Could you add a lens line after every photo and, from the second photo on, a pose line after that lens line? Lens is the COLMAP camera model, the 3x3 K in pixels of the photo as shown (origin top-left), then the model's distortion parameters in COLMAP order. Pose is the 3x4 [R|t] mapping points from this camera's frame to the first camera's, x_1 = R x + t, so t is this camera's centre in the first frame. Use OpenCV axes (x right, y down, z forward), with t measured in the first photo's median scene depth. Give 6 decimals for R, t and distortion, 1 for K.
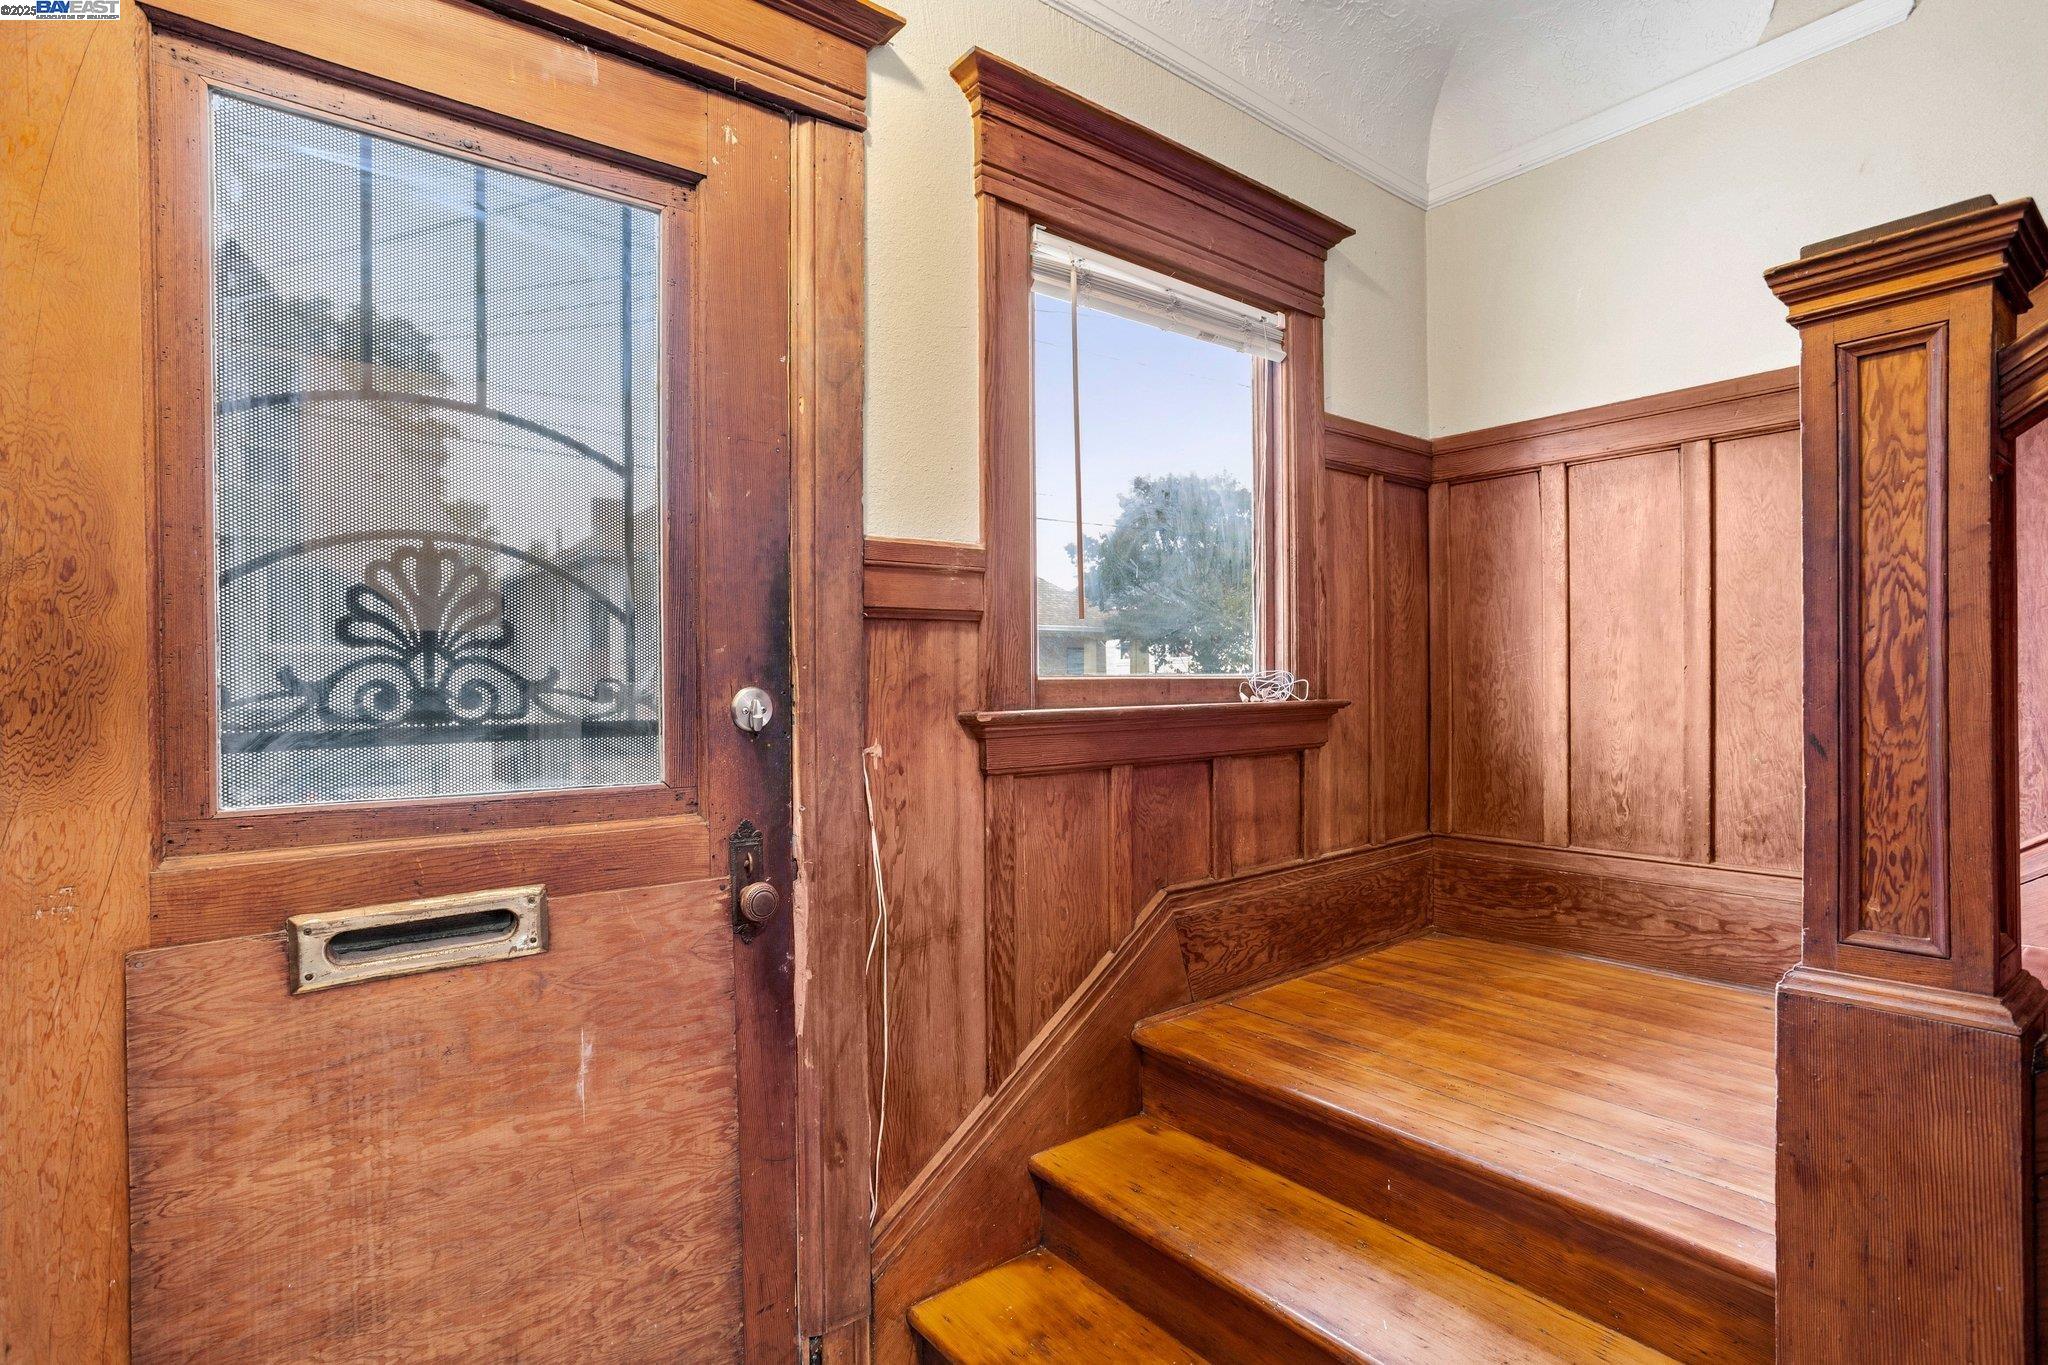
lens RADIAL K [[979.5, 0, 1024.0], [0, 979.5, 682.5], [0, 0, 1]] dist [-0.030329, 0.017181]
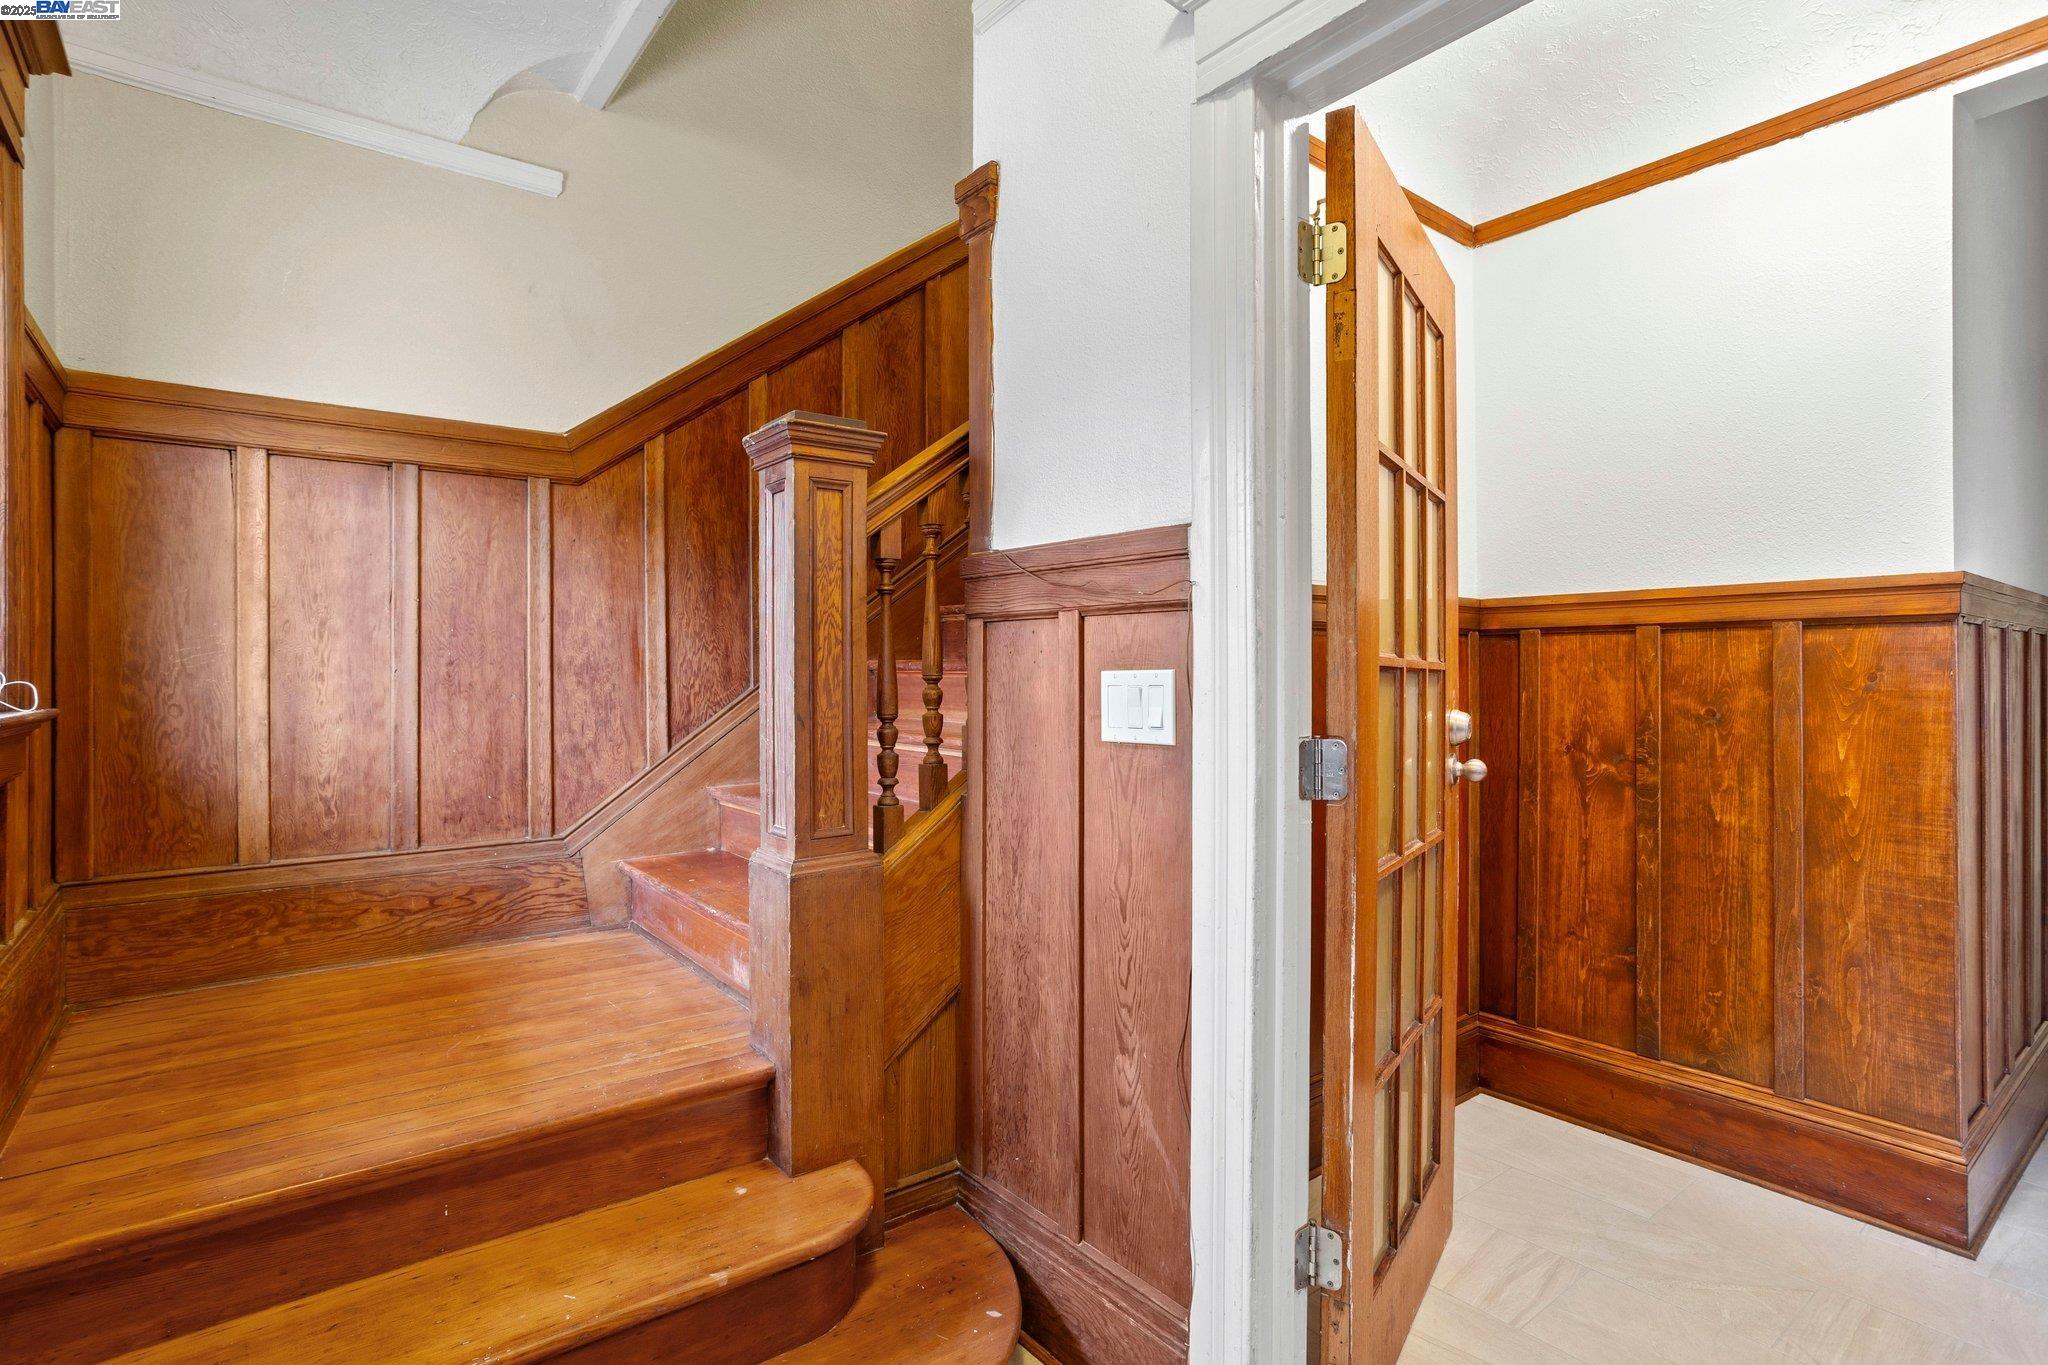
lens RADIAL K [[979.5, 0, 1024.0], [0, 979.5, 682.5], [0, 0, 1]] dist [-0.030329, 0.017181]
pose [[0.035374, 0.003302, 0.999369, -0.362876], [0.004851, 0.999982, -0.003476, 0.004231], [-0.999362, 0.004971, 0.035357, 0.261135]]
